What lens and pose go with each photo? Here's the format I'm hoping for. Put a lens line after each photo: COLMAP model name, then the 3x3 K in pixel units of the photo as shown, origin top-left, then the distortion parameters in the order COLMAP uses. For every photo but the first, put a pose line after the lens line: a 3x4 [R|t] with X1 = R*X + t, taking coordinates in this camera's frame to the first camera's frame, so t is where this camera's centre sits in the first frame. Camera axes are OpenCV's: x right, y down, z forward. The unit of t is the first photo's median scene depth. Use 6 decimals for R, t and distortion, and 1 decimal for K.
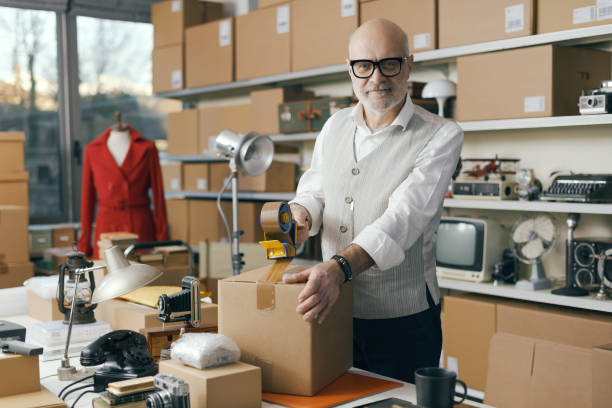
lens RADIAL K [[870.3, 0, 306.2], [0, 870.3, 206.4], [0, 0, 1]] dist [0.007315, 0.000000]
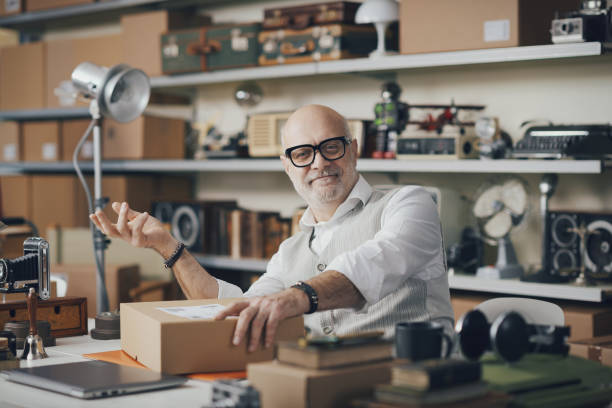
lens RADIAL K [[1453.5, 0, 311.2], [0, 1453.5, 207.7], [0, 0, 1]] dist [-0.029321, 0.000000]
pose [[0.998068, -0.001769, 0.062106, 0.021973], [0.002335, 0.999956, -0.009046, 0.045162], [-0.062087, 0.009173, 0.998029, -0.234919]]
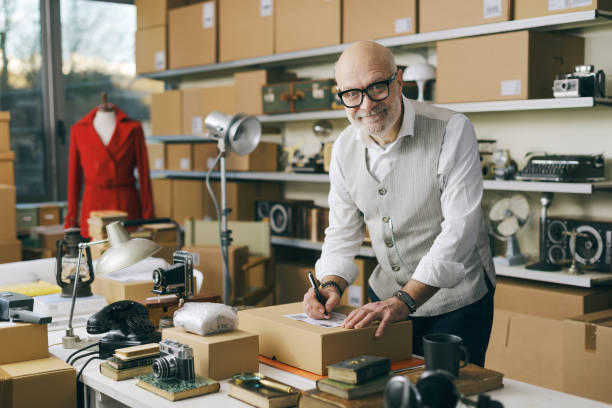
lens RADIAL K [[870.3, 0, 307.1], [0, 870.3, 205.8], [0, 0, 1]] dist [0.007315, 0.000000]
pose [[0.999504, 0.001453, 0.031450, -0.014014], [-0.002122, 0.999772, 0.021254, 0.002380], [-0.031412, -0.021311, 0.999279, -0.035921]]
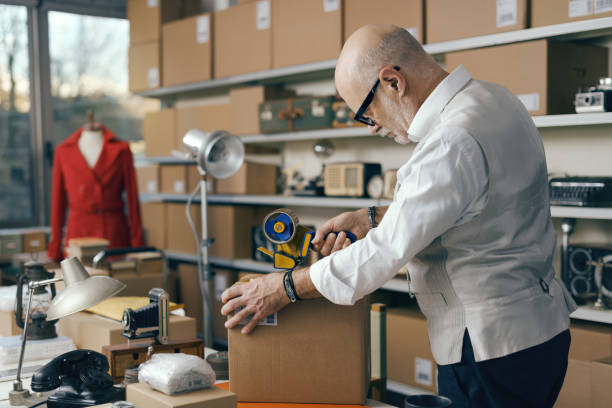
lens RADIAL K [[871.4, 0, 305.4], [0, 871.4, 204.9], [0, 0, 1]] dist [0.009402, 0.000000]
pose [[0.999848, -0.000751, 0.017422, 0.003642], [0.000815, 0.999993, -0.003675, -0.002733], [-0.017419, 0.003689, 0.999841, 0.055223]]
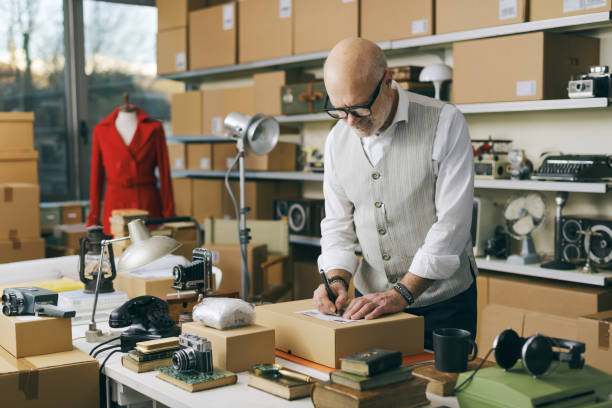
lens RADIAL K [[870.3, 0, 307.1], [0, 870.3, 205.9], [0, 0, 1]] dist [0.007315, 0.000000]
pose [[0.999963, 0.002937, 0.008053, -0.010836], [-0.003110, 0.999761, 0.021632, 0.002975], [-0.007987, -0.021656, 0.999734, -0.053195]]
